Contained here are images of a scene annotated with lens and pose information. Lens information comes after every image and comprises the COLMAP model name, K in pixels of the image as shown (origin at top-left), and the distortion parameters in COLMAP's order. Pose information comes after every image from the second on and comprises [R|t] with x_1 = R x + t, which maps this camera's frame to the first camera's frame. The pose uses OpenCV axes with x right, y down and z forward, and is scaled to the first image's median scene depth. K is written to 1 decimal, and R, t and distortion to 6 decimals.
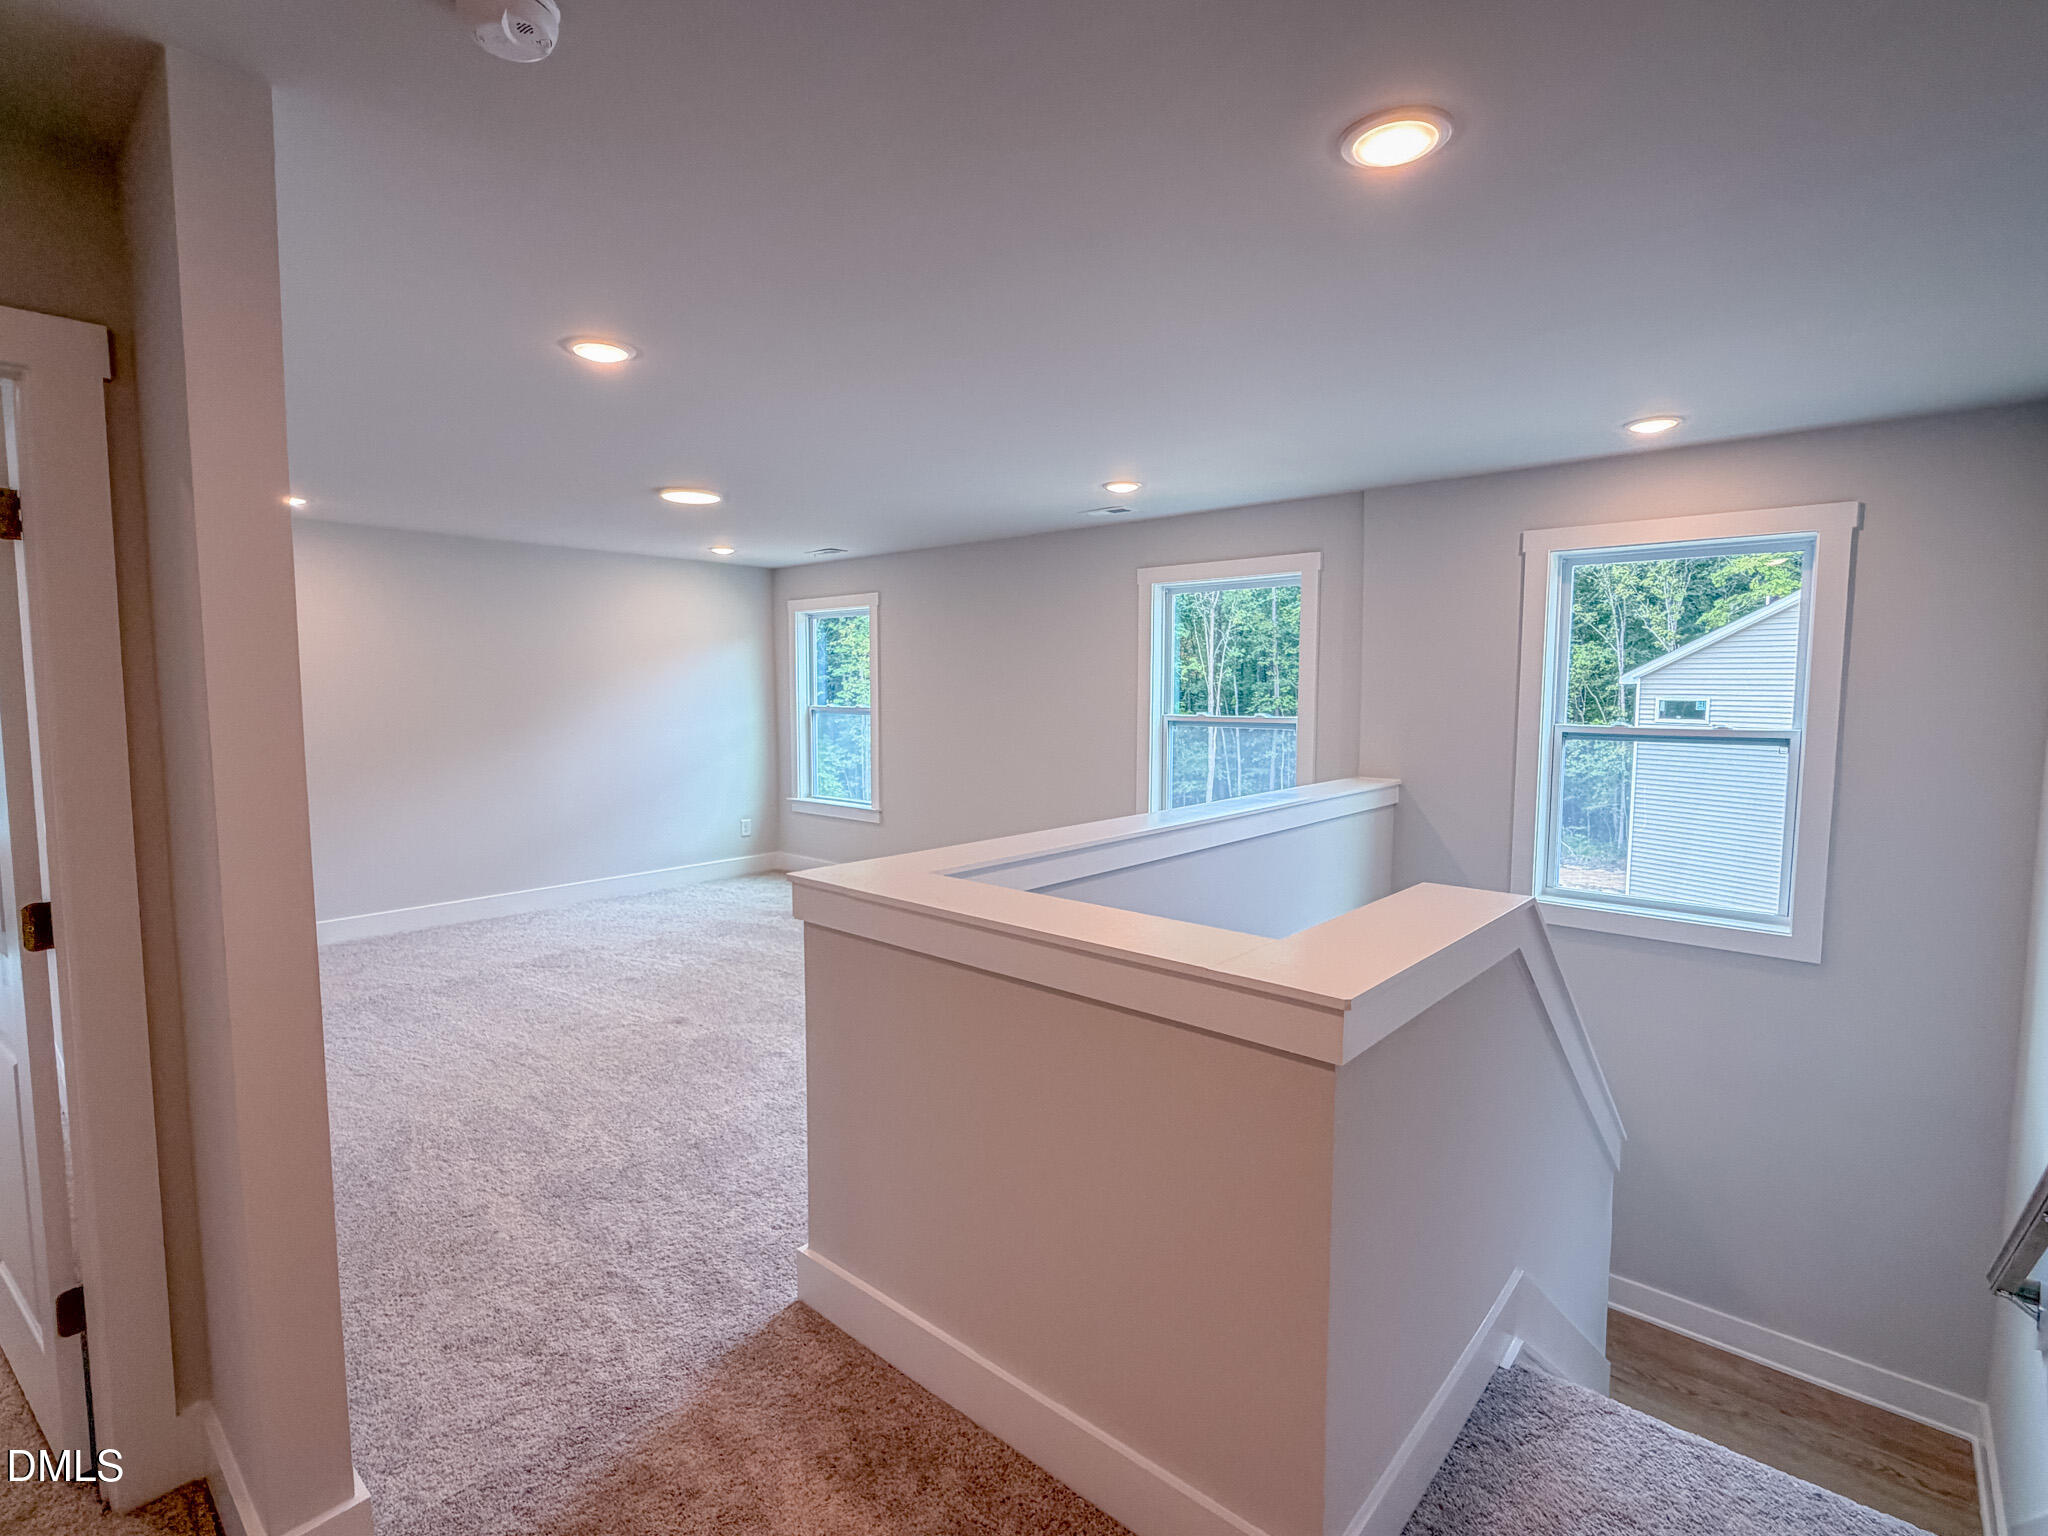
lens RADIAL K [[984.2, 0, 1022.2], [0, 984.2, 766.6], [0, 0, 1]] dist [-0.000797, 0.000248]
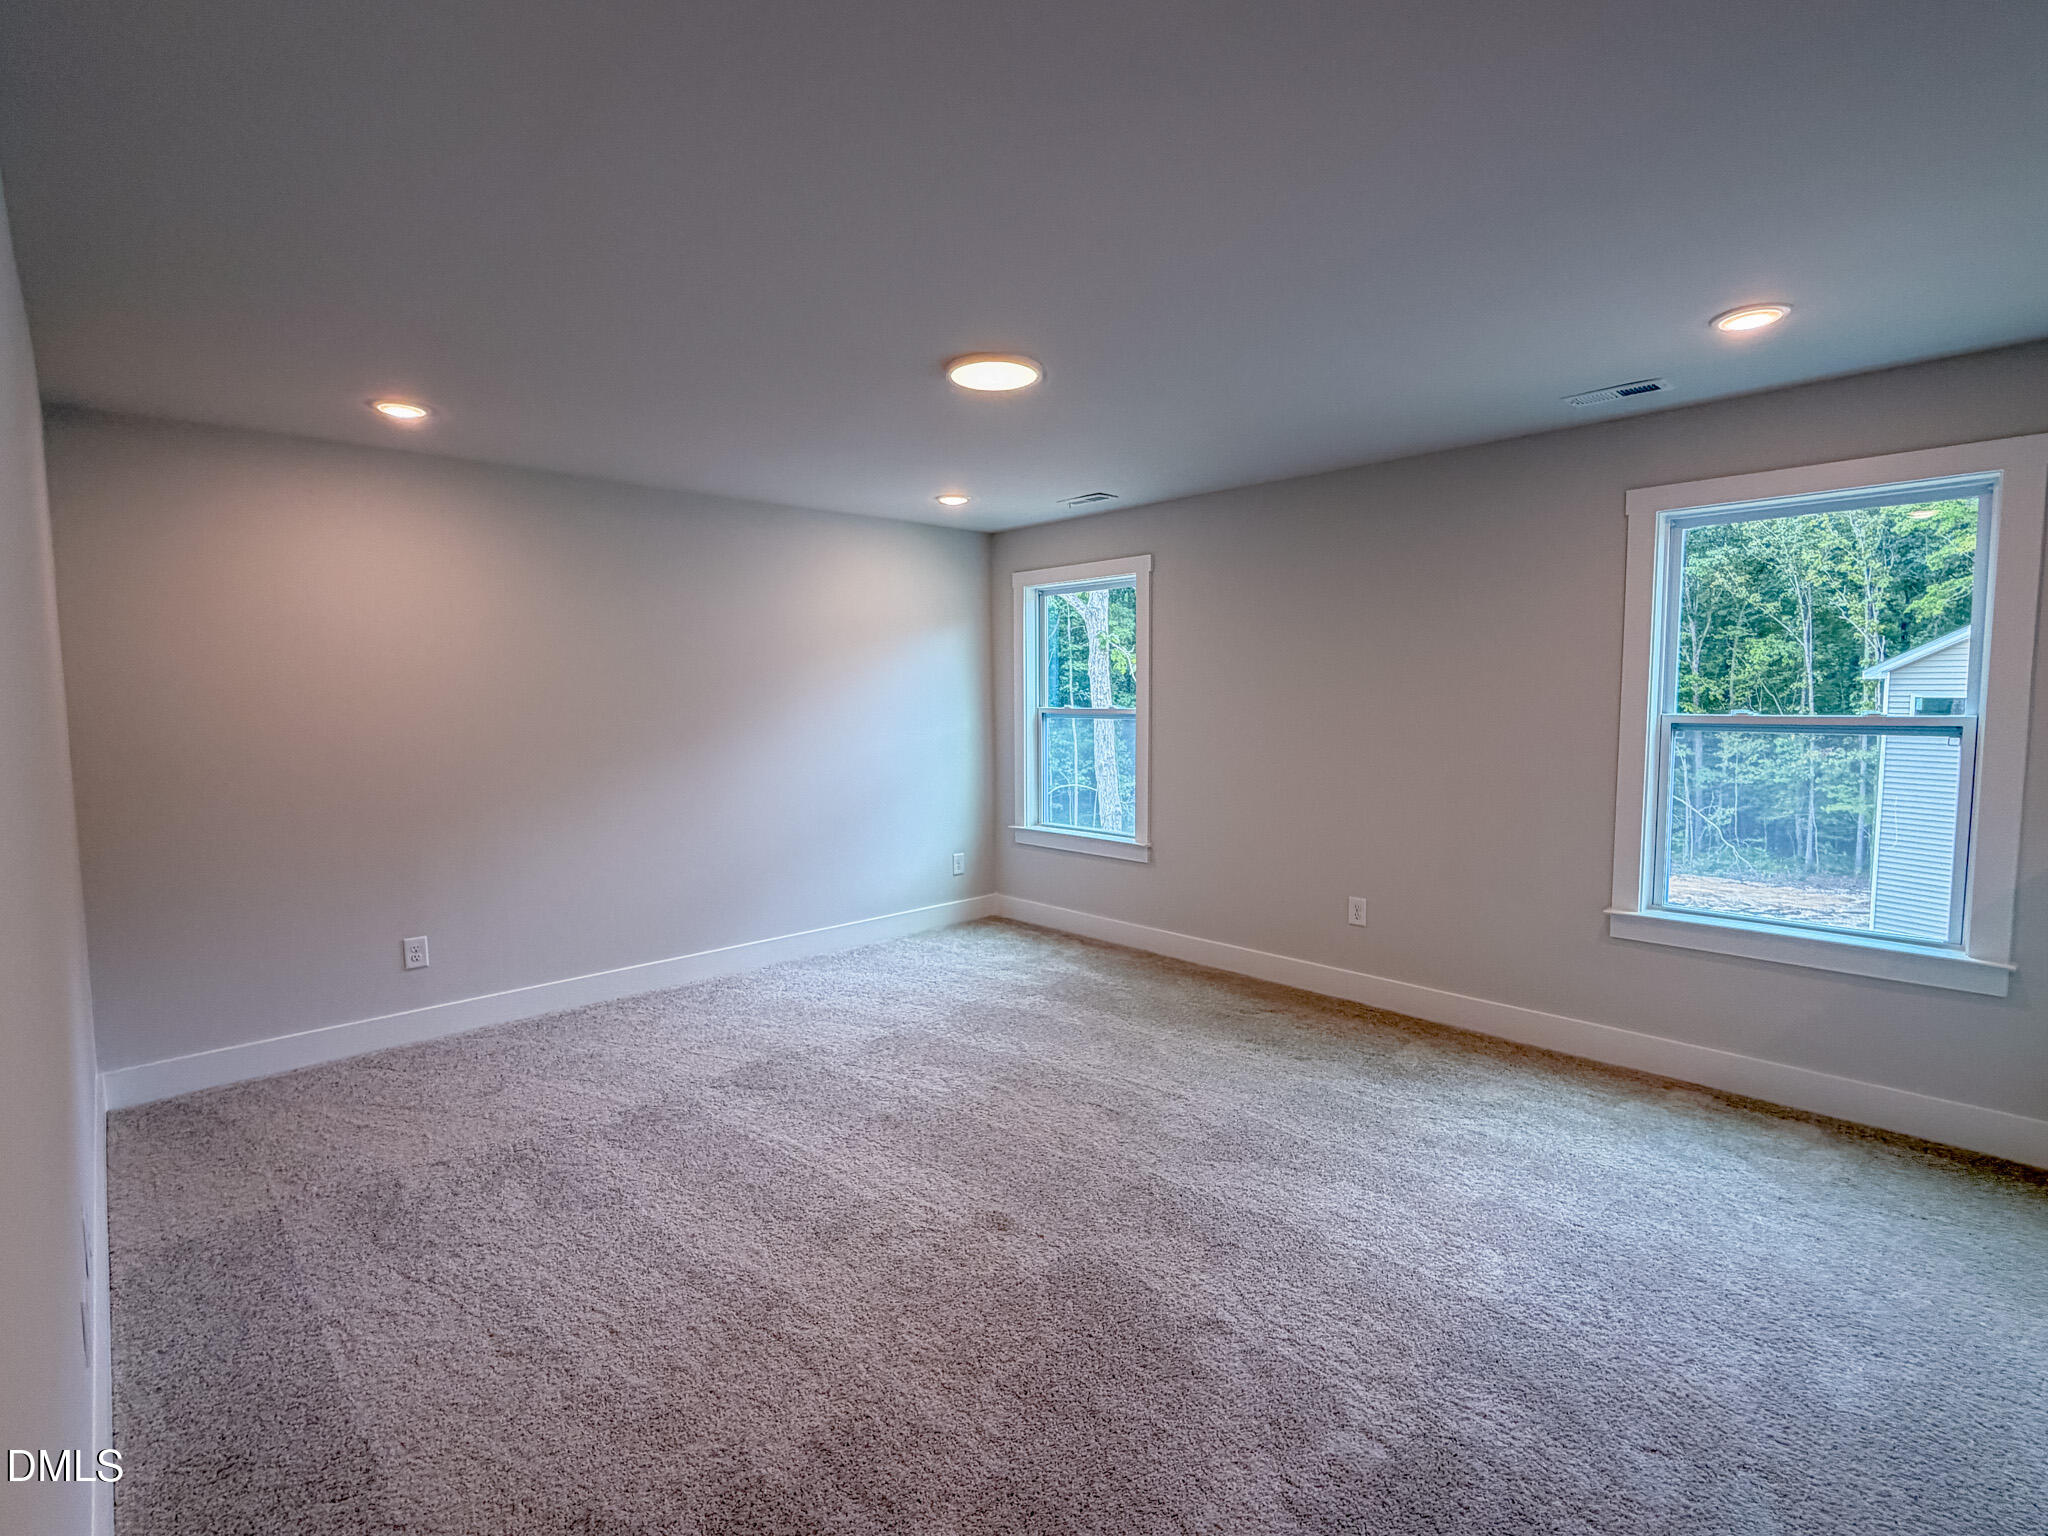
lens RADIAL K [[984.2, 0, 1022.8], [0, 984.2, 770.3], [0, 0, 1]] dist [-0.000797, 0.000248]
pose [[0.995530, -0.001659, -0.094427, -0.176527], [0.001500, 0.999997, -0.001760, -0.012578], [0.094429, 0.001611, 0.995530, 0.253000]]
